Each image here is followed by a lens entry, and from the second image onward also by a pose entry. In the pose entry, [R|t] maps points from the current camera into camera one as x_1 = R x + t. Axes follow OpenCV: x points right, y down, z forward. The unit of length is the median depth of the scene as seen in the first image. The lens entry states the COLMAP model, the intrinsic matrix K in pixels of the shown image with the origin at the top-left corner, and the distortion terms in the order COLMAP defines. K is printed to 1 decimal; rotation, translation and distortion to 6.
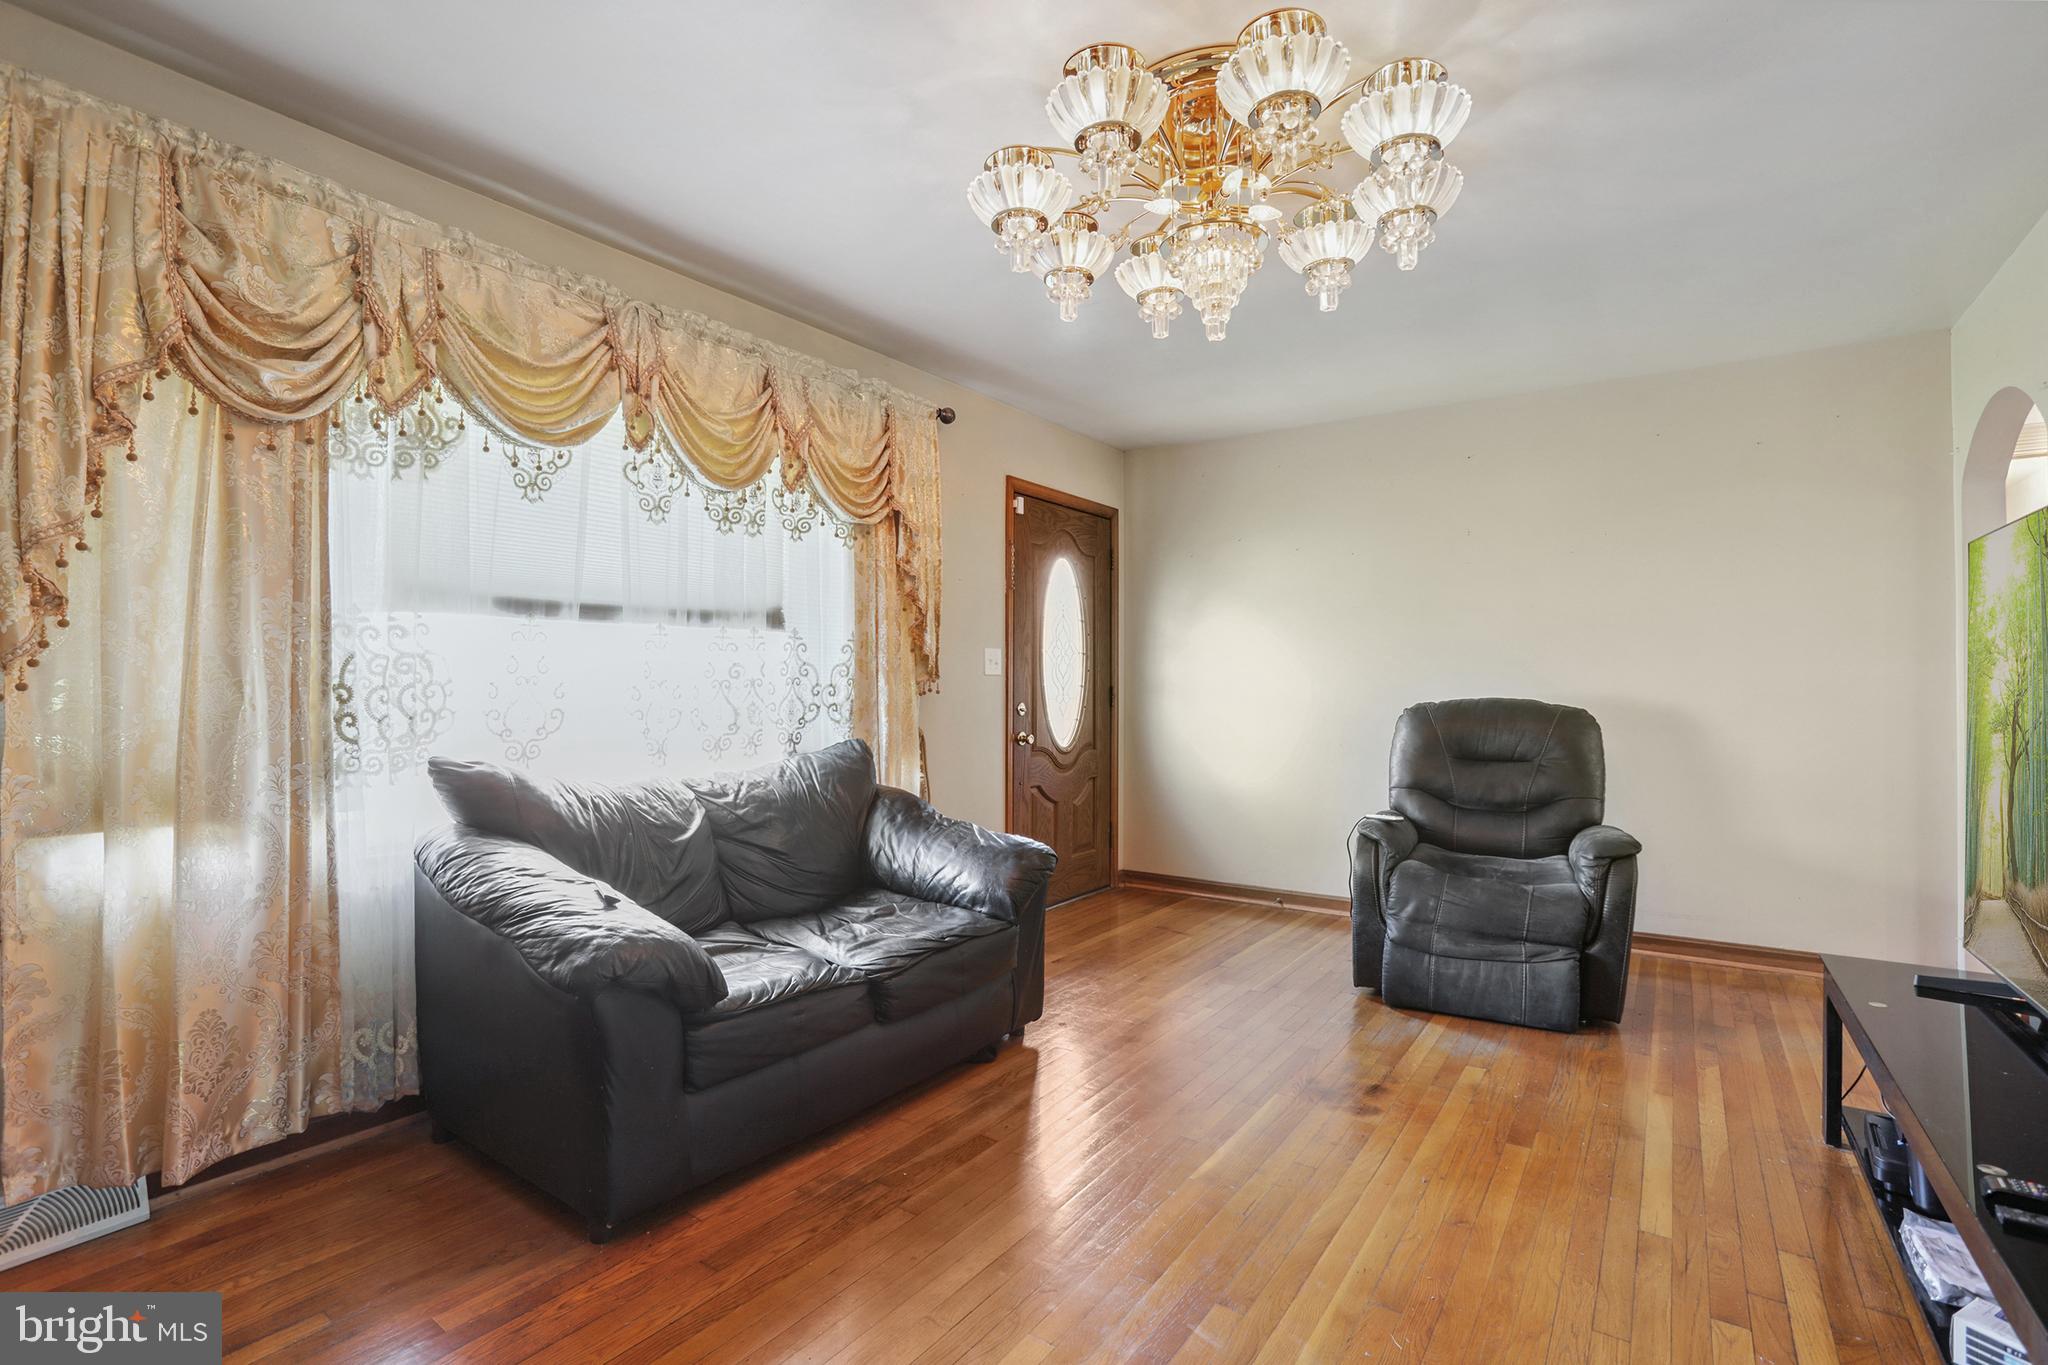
lens RADIAL K [[929.1, 0, 1014.1], [0, 929.1, 686.5], [0, 0, 1]] dist [-0.065987, 0.026005]
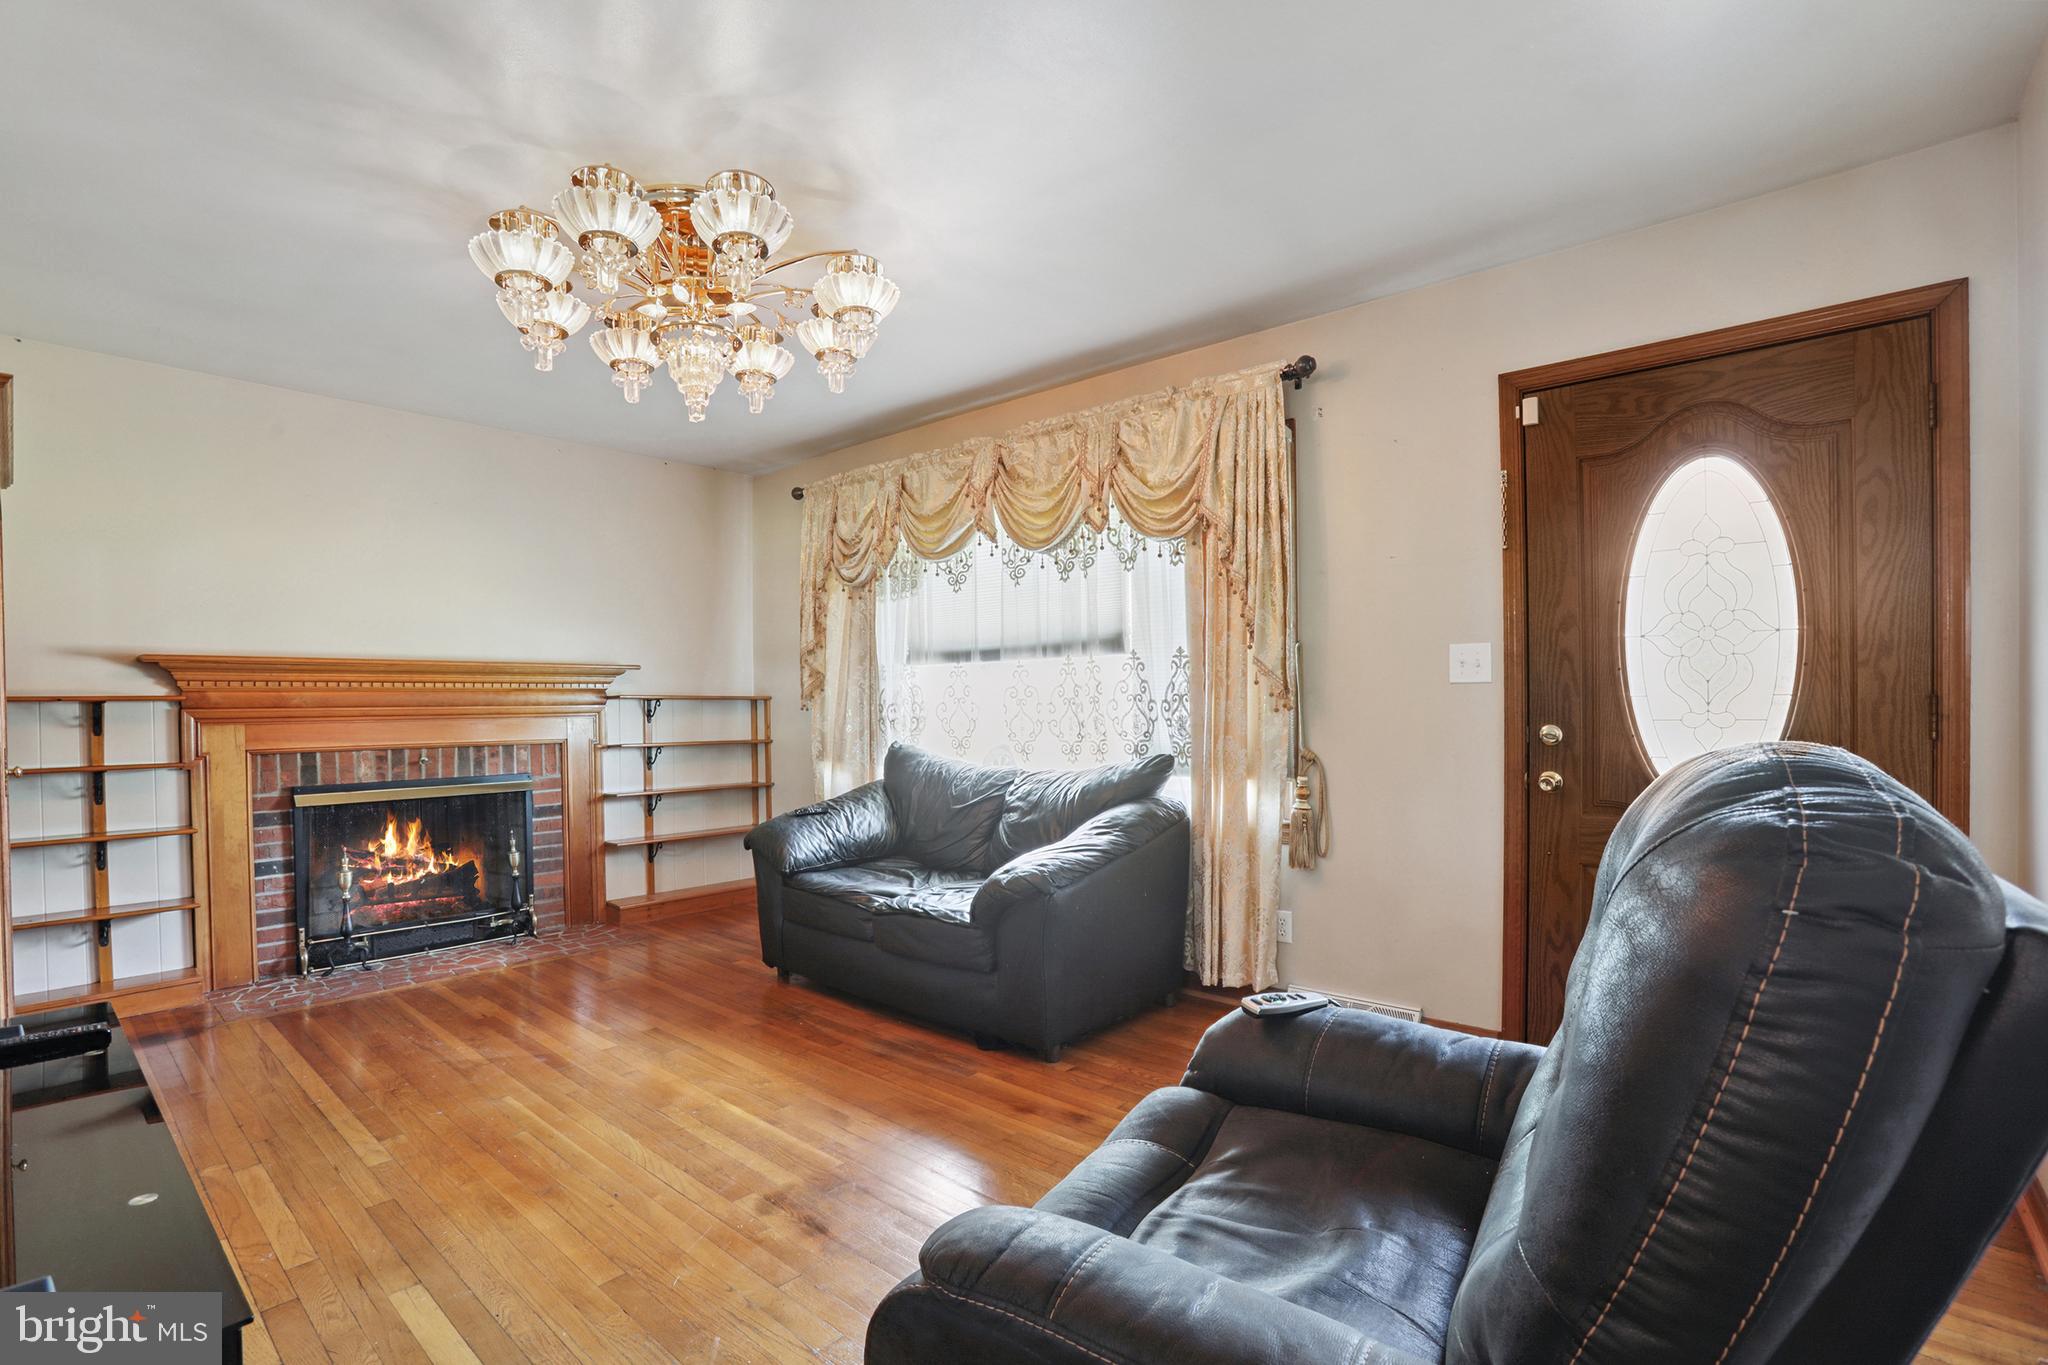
lens RADIAL K [[1052.7, 0, 1135.1], [0, 1052.7, 710.3], [0, 0, 1]] dist [-0.113001, 0.055168]
pose [[-0.080454, 0.008516, -0.996722, 1.149322], [0.008321, 0.999934, 0.007872, -0.000403], [0.996724, -0.007661, -0.080520, 1.254197]]
